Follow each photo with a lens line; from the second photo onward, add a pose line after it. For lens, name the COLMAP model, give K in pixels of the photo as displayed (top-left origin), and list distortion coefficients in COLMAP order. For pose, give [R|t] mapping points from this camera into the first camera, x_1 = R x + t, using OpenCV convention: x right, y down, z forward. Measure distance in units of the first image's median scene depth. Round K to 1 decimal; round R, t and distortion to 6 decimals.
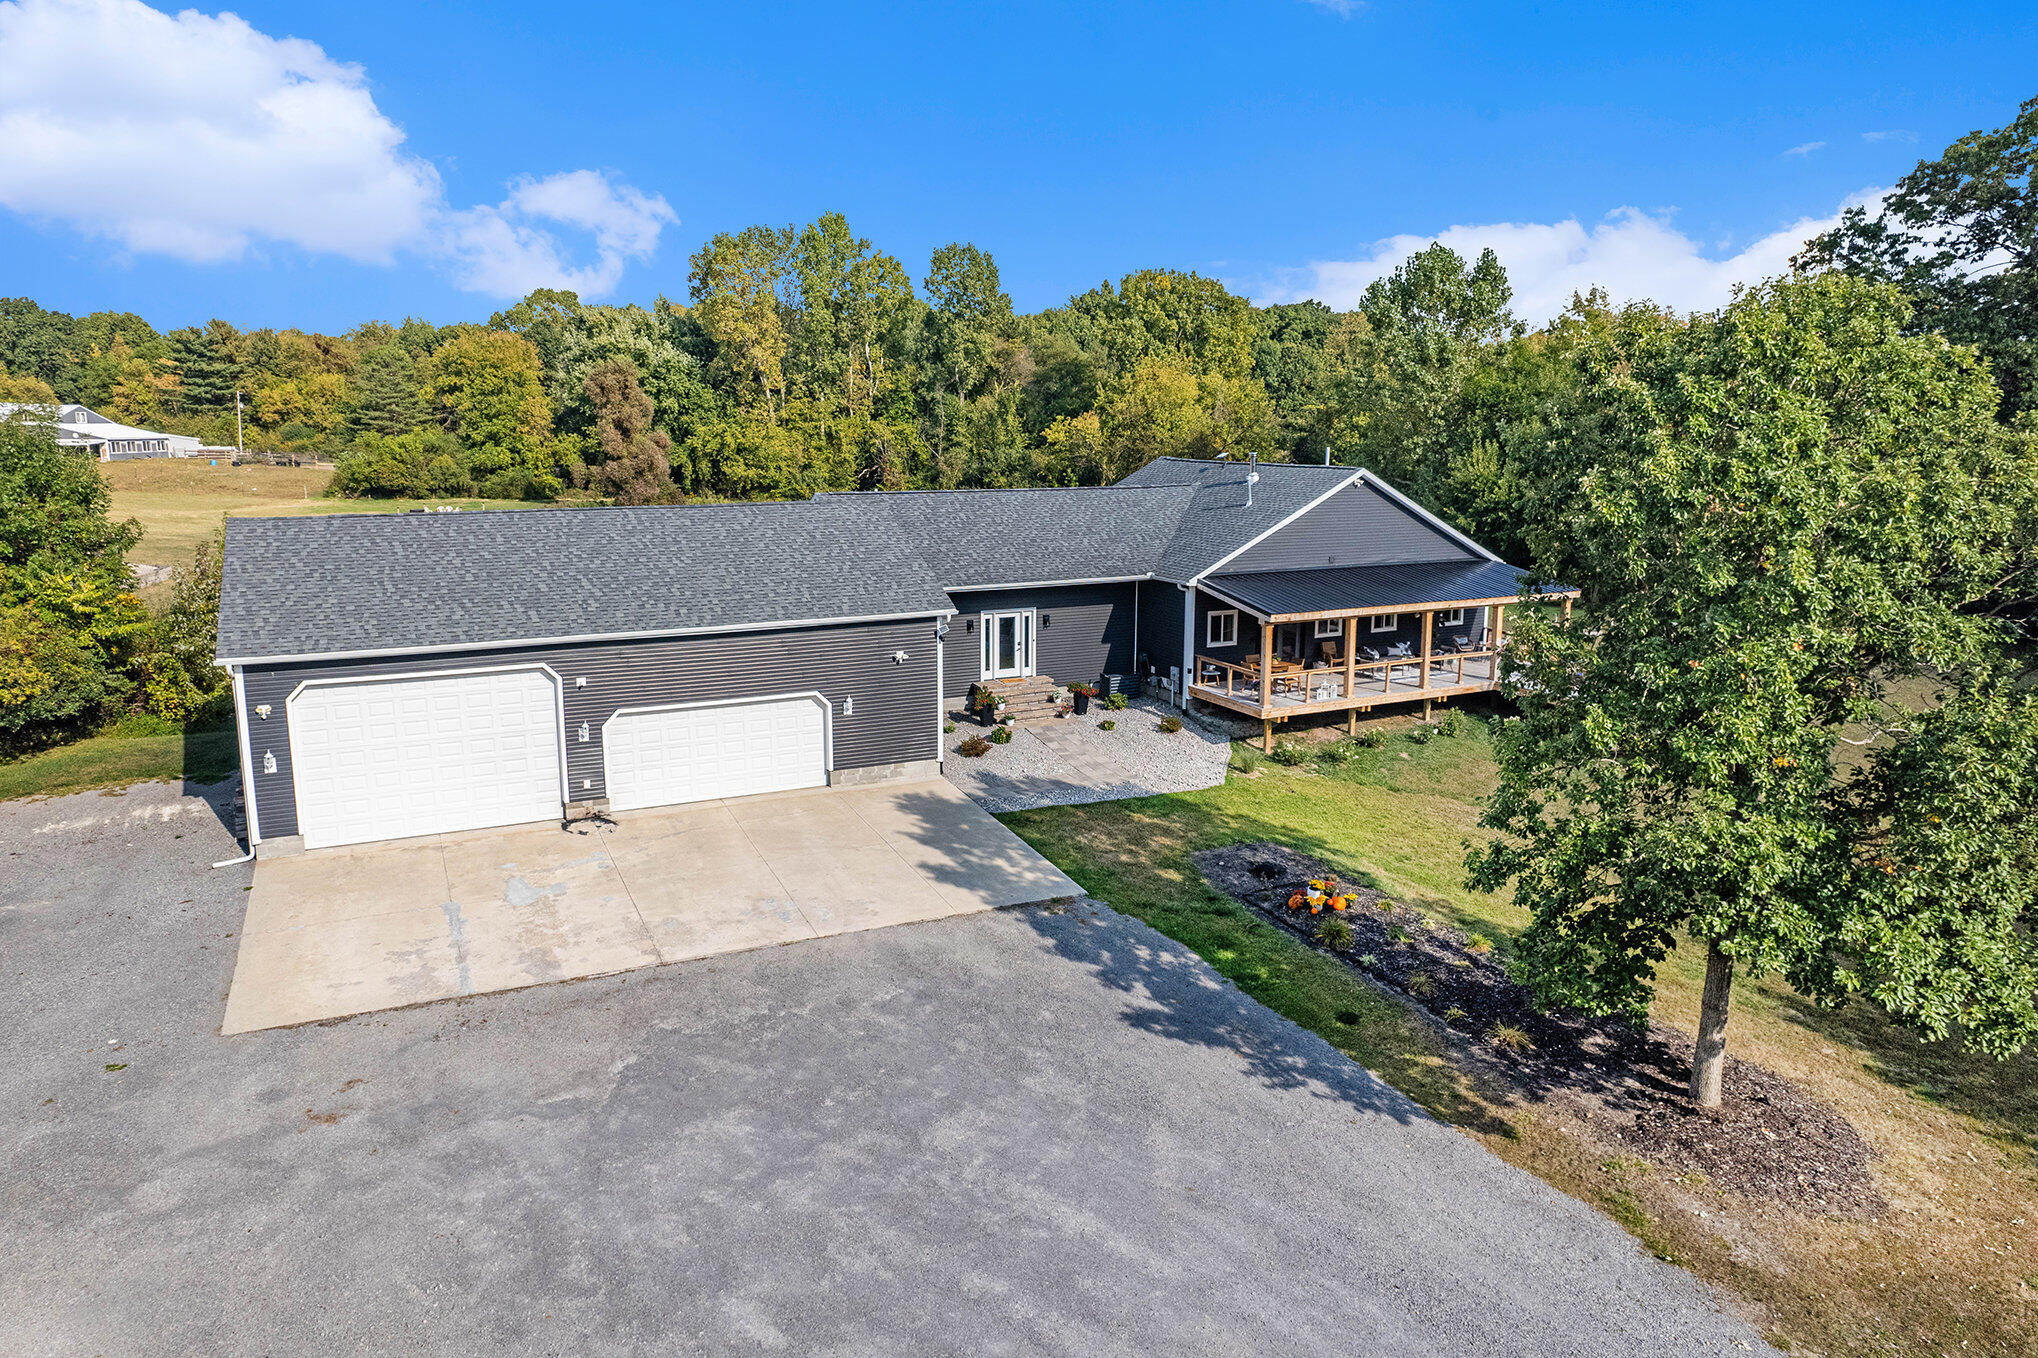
lens RADIAL K [[1305.2, 0, 1017.2], [0, 1305.2, 662.5], [0, 0, 1]] dist [-0.057997, 0.057339]
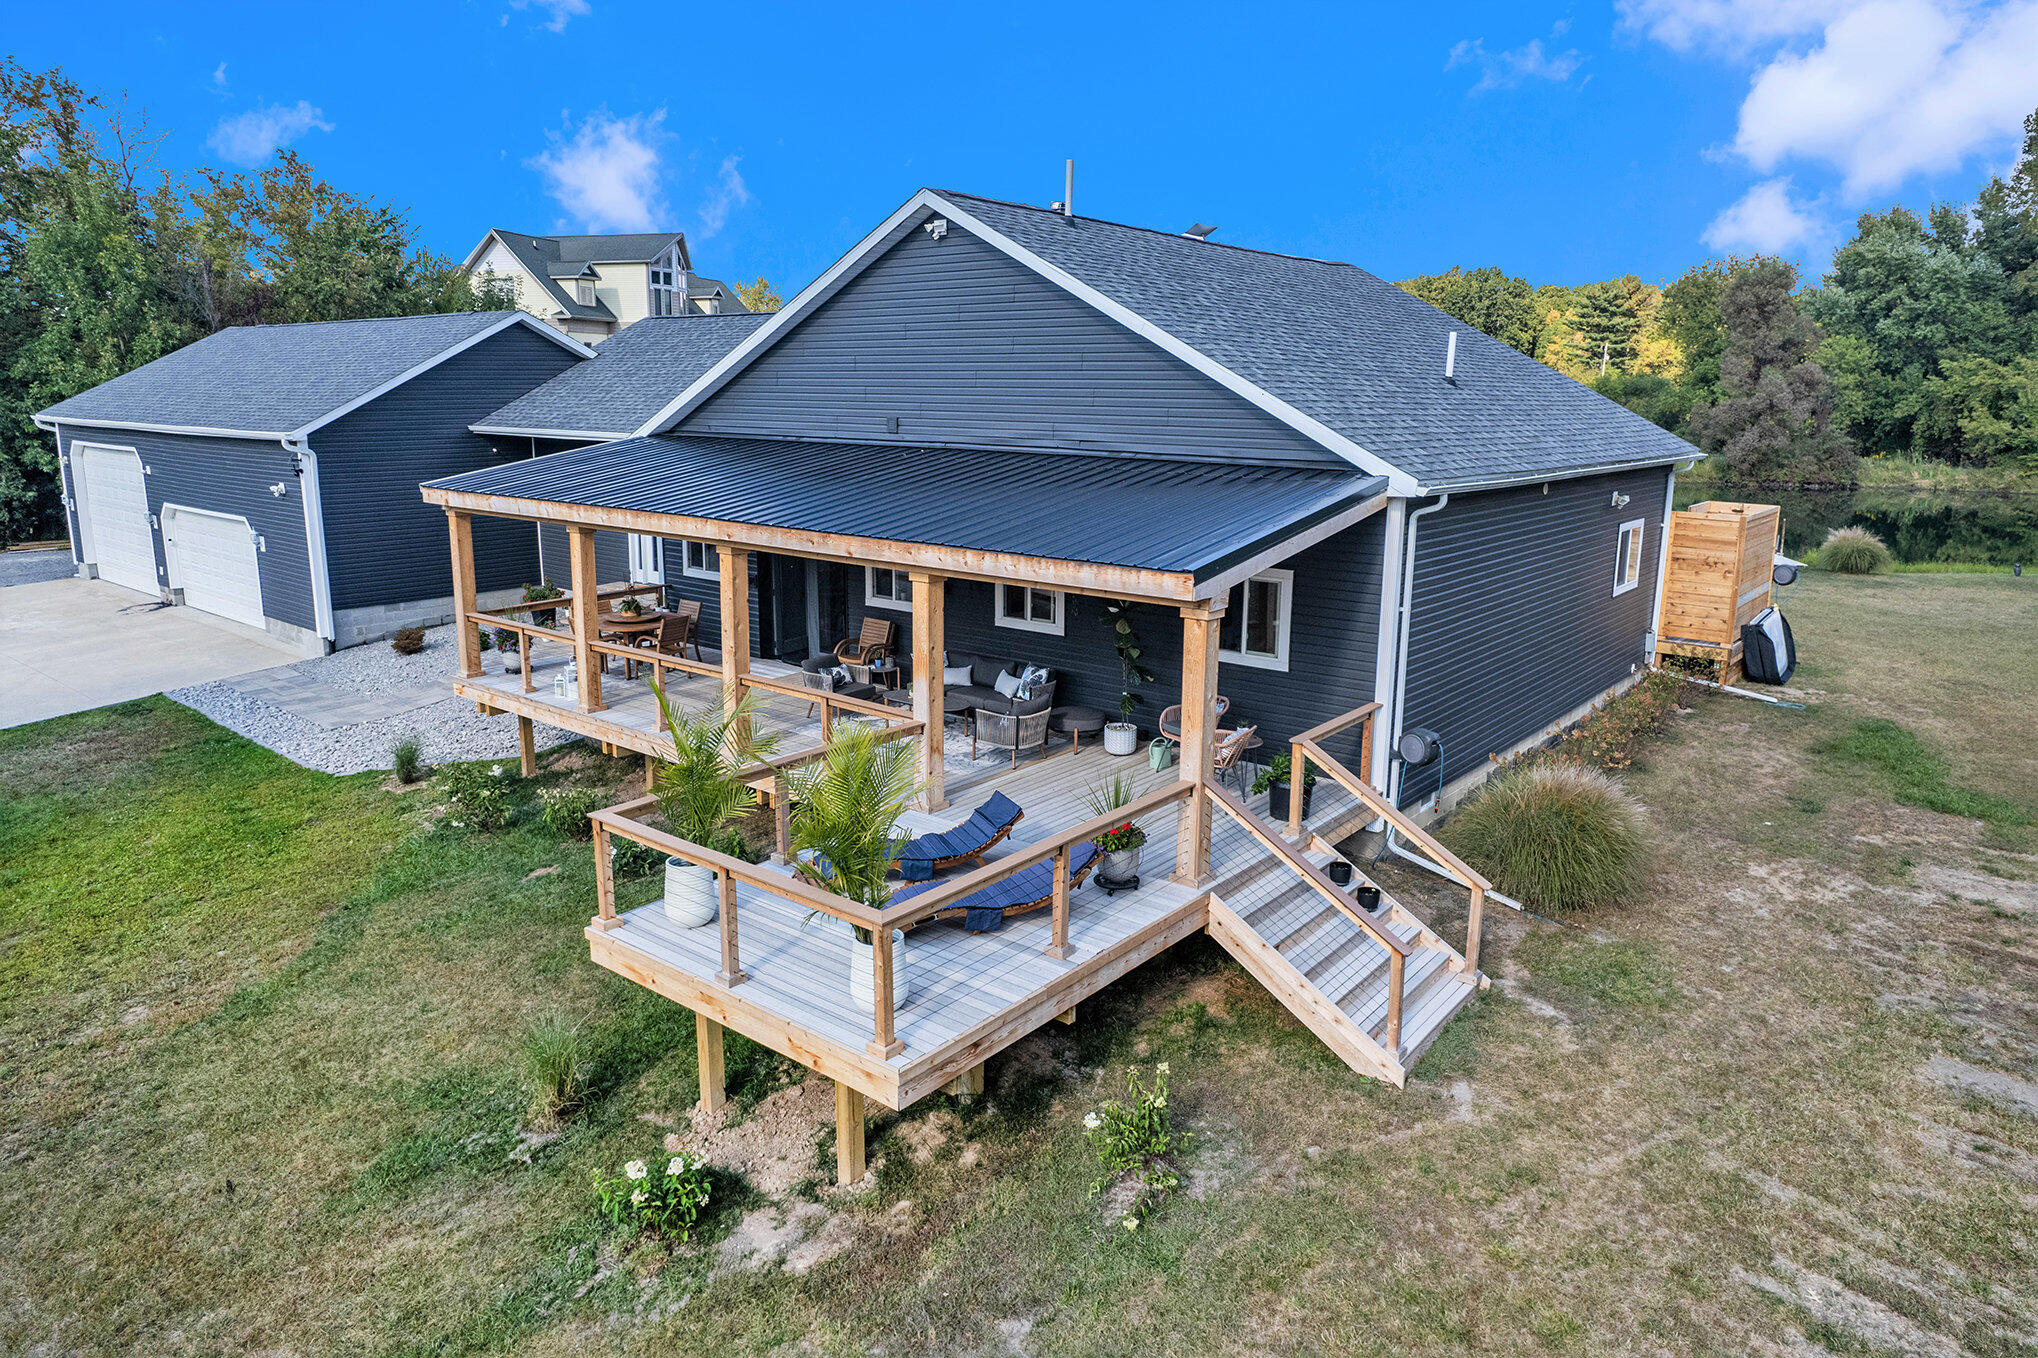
lens RADIAL K [[1294.9, 0, 1016.4], [0, 1294.9, 659.2], [0, 0, 1]] dist [-0.069149, 0.051471]
pose [[0.403760, 0.189484, -0.895027, 0.671863], [-0.178526, 0.975827, 0.126055, -0.067843], [0.897277, 0.108889, 0.427828, 0.909898]]
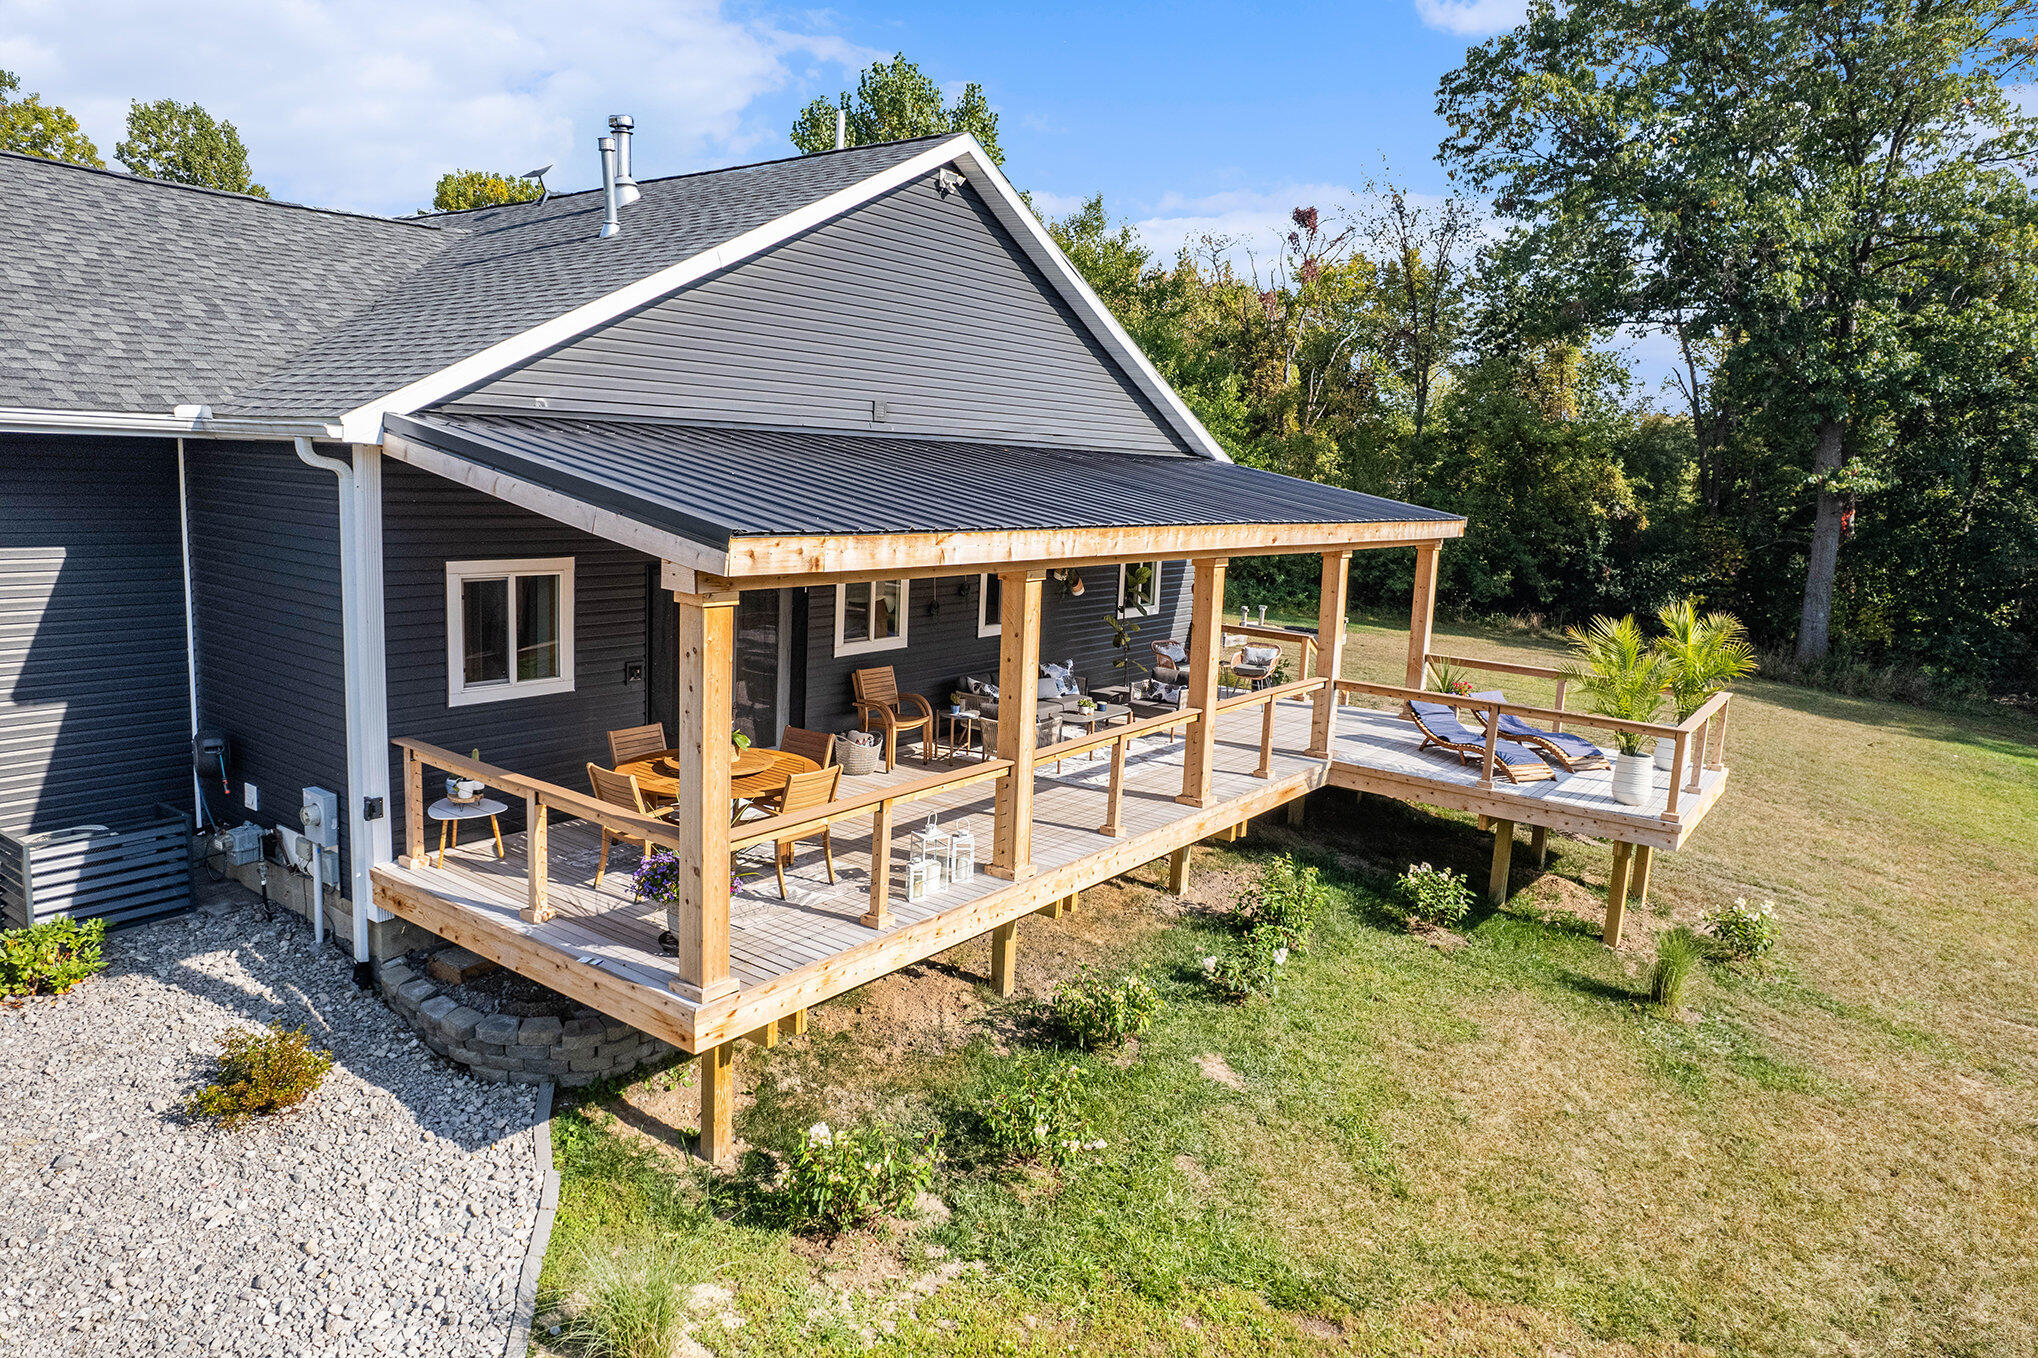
lens RADIAL K [[1305.2, 0, 1017.2], [0, 1305.2, 662.5], [0, 0, 1]] dist [-0.057997, 0.057339]
pose [[0.893187, -0.030426, 0.448656, 0.132549], [0.039244, 0.999176, -0.010366, -0.012994], [-0.447971, 0.026866, 0.893645, 0.735679]]
